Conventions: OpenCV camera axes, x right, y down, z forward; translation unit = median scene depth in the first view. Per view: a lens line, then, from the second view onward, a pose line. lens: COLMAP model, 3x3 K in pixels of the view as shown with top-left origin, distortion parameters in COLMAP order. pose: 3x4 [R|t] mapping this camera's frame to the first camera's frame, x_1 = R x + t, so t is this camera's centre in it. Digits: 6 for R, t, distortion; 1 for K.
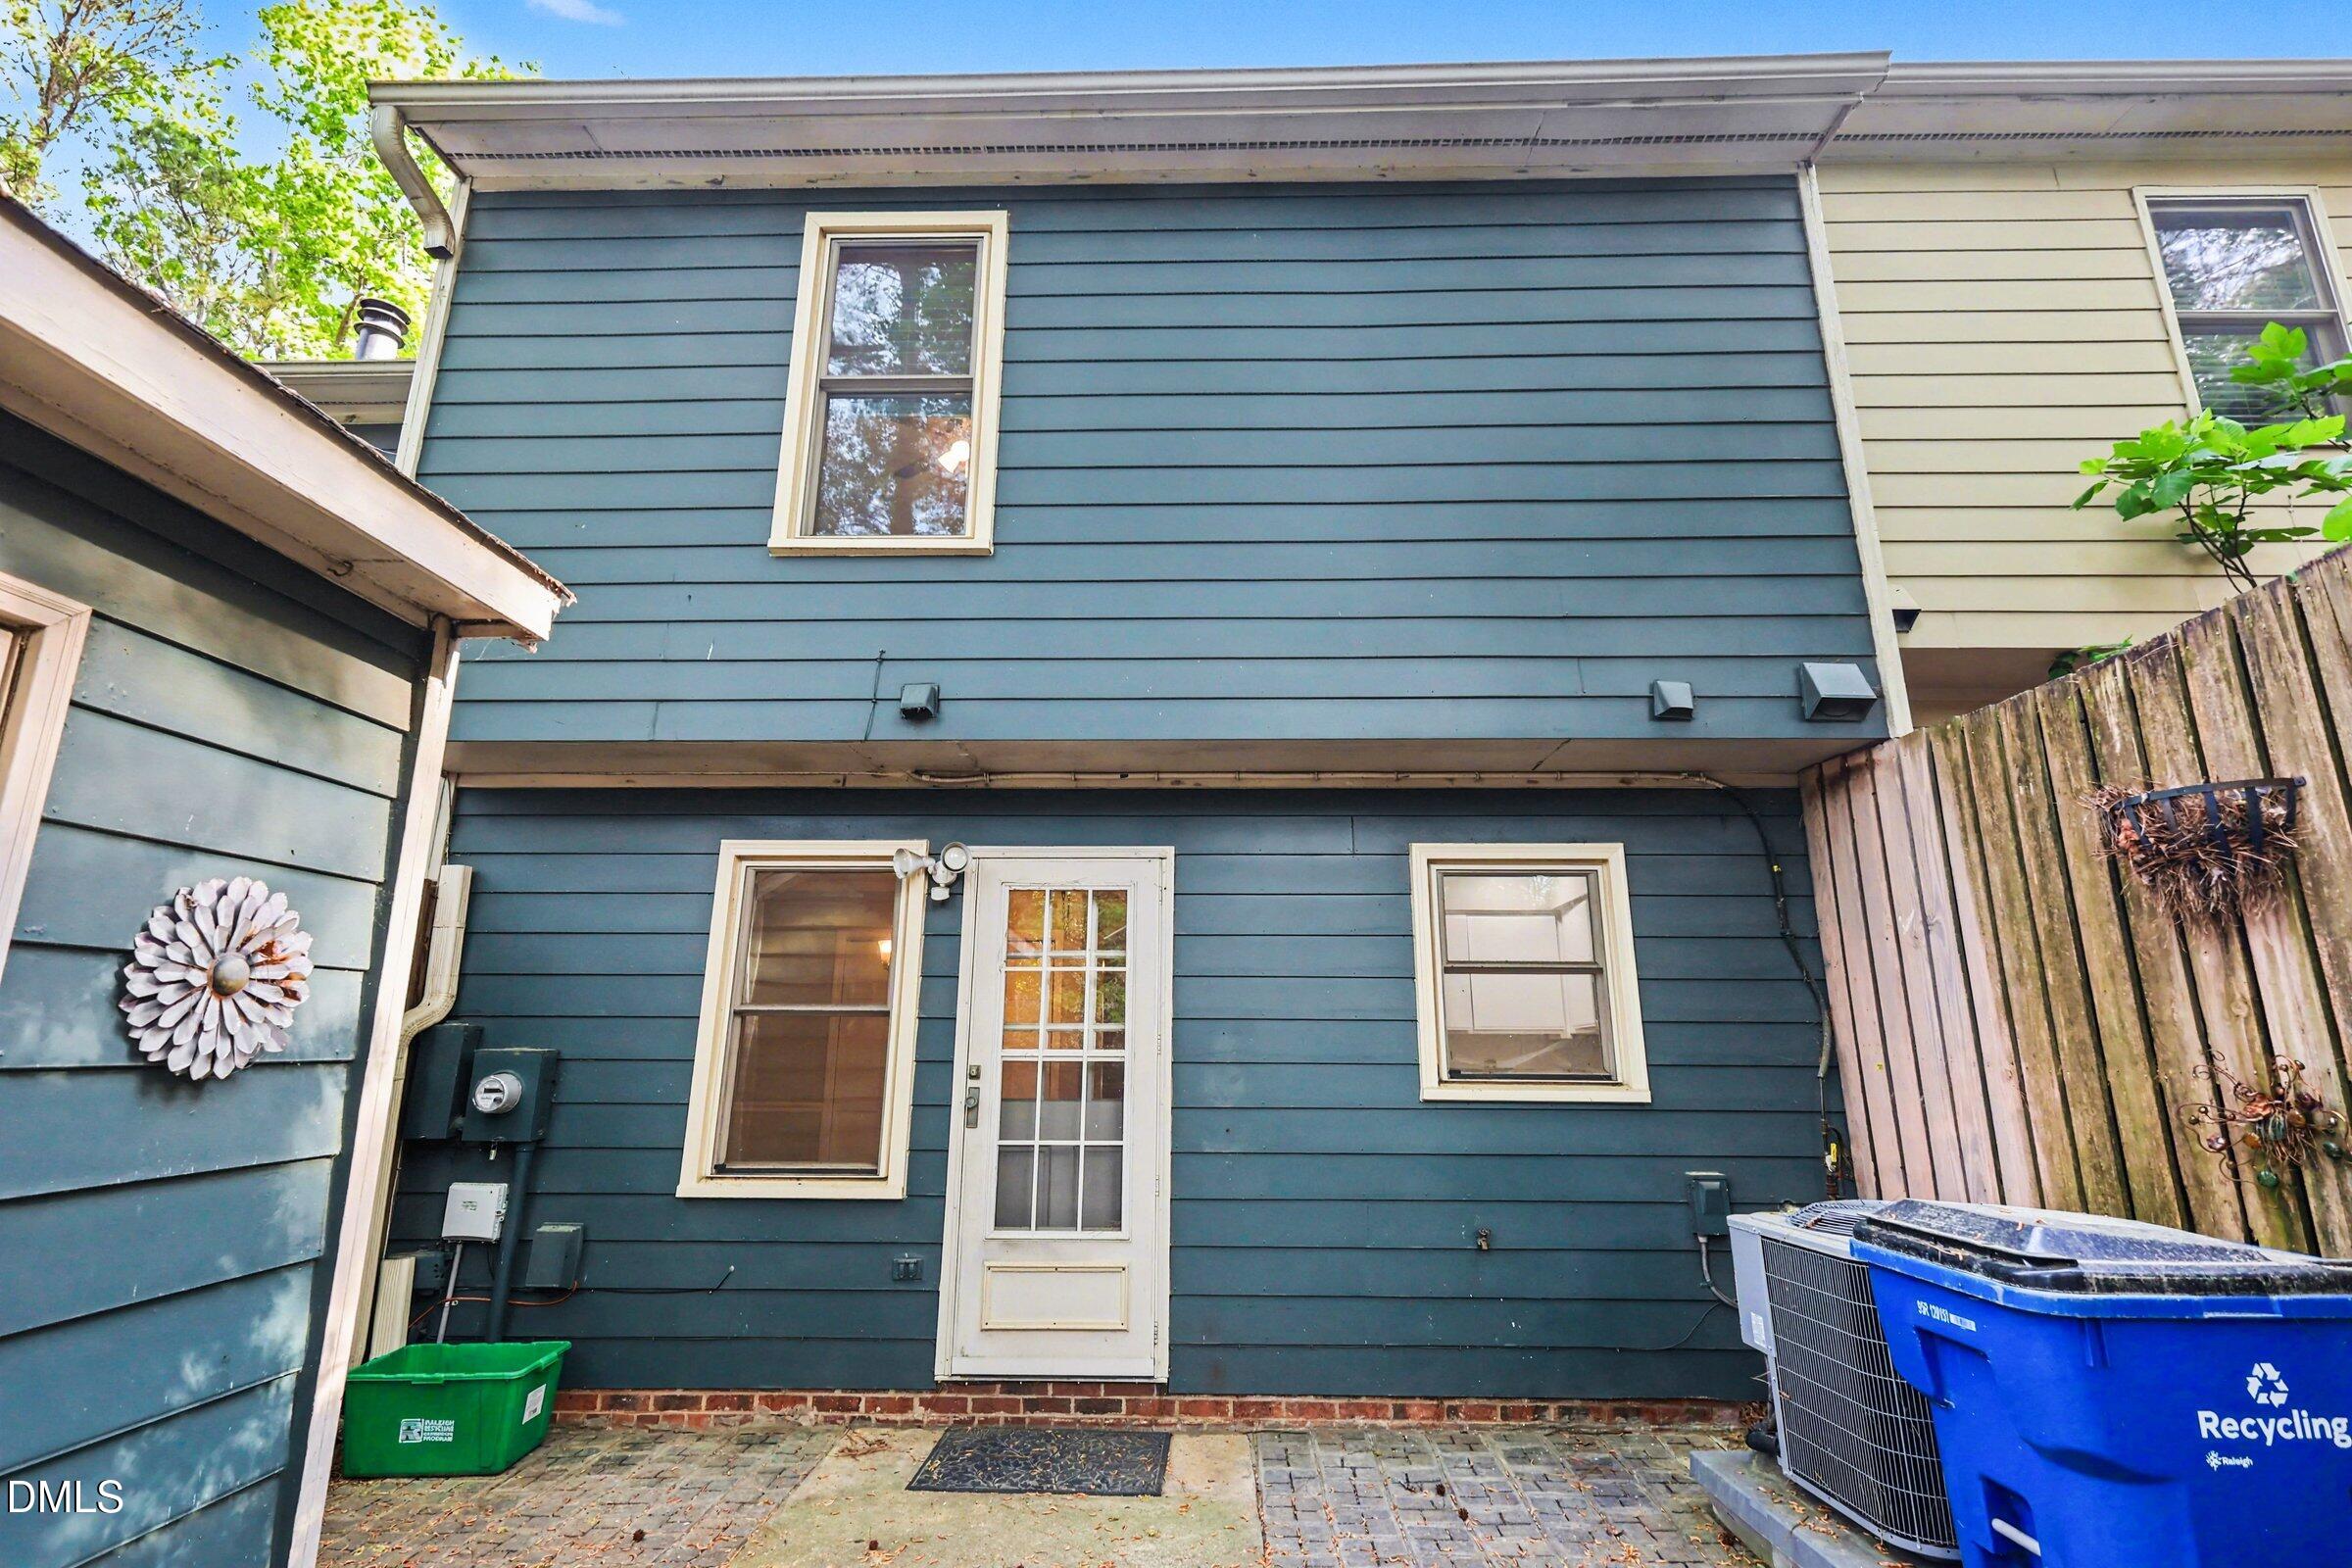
lens RADIAL K [[1109.7, 0, 1177.5], [0, 1109.7, 779.4], [0, 0, 1]] dist [0.009055, -0.000937]
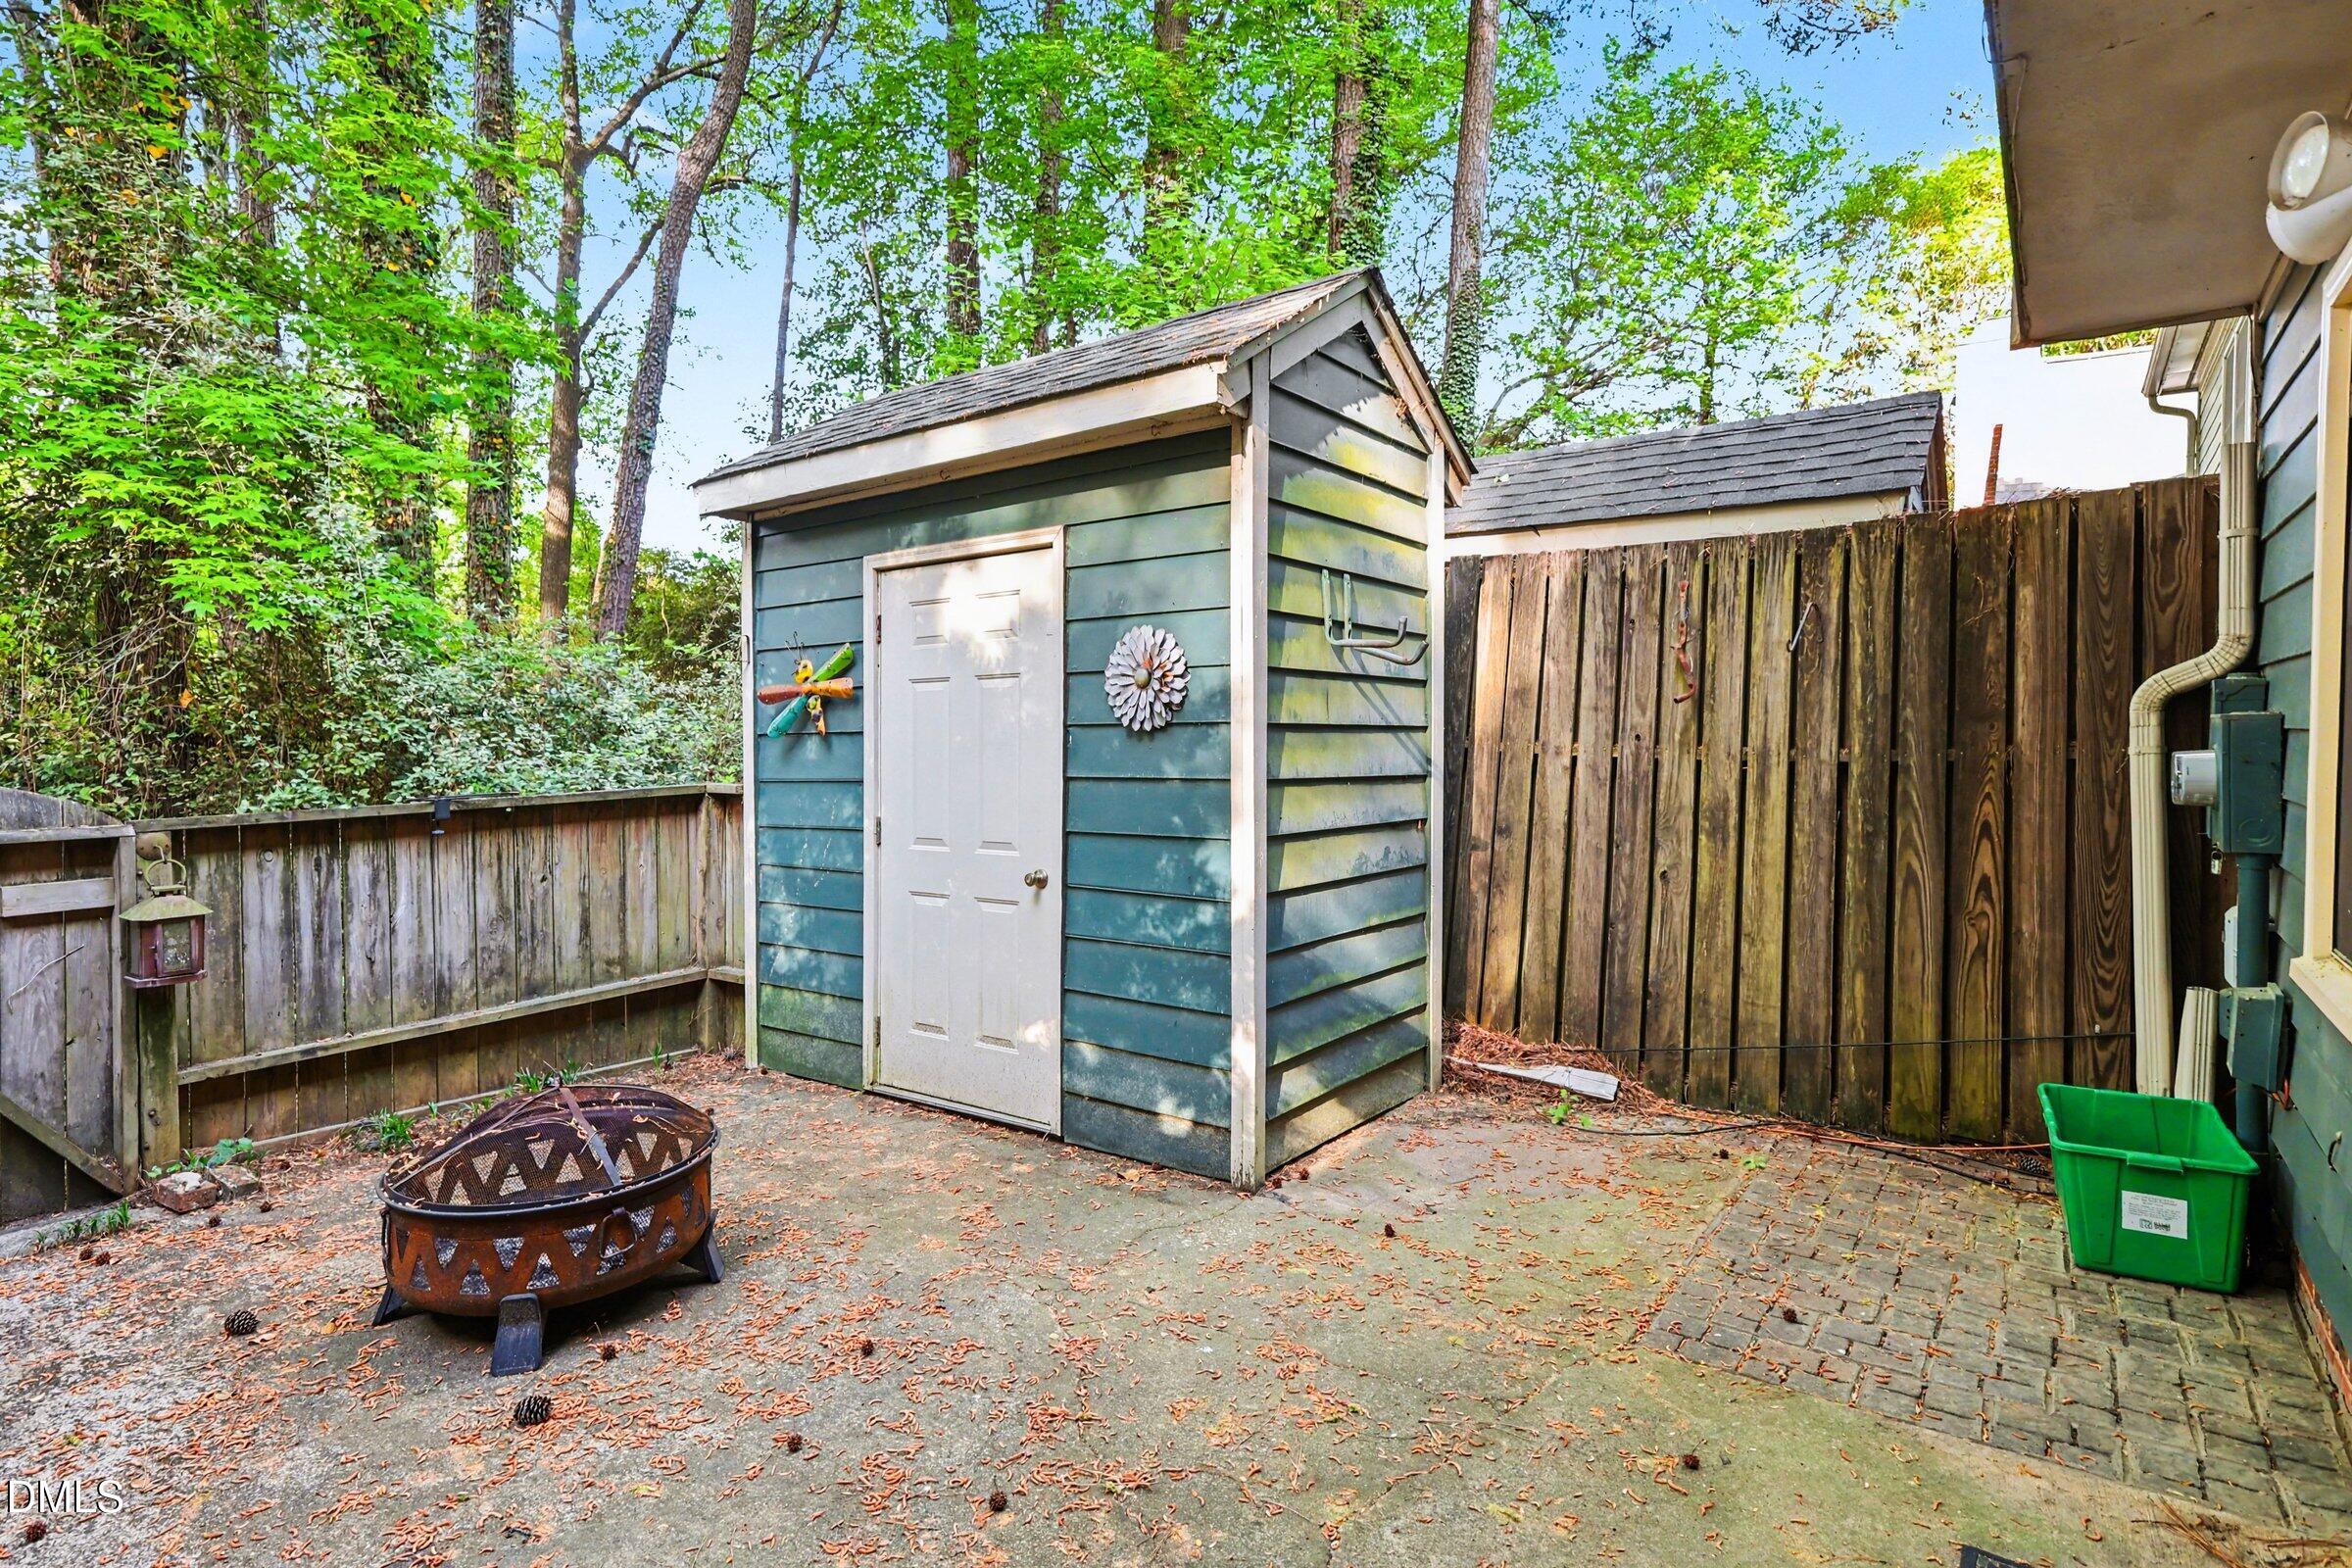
lens RADIAL K [[1178.5, 0, 1178.8], [0, 1178.5, 800.2], [0, 0, 1]] dist [0.006209, 0.001065]
pose [[-0.573064, 0.042168, -0.818425, 0.359275], [0.195272, 0.976936, -0.086395, 0.267351], [0.795906, -0.209326, -0.568081, 1.023118]]
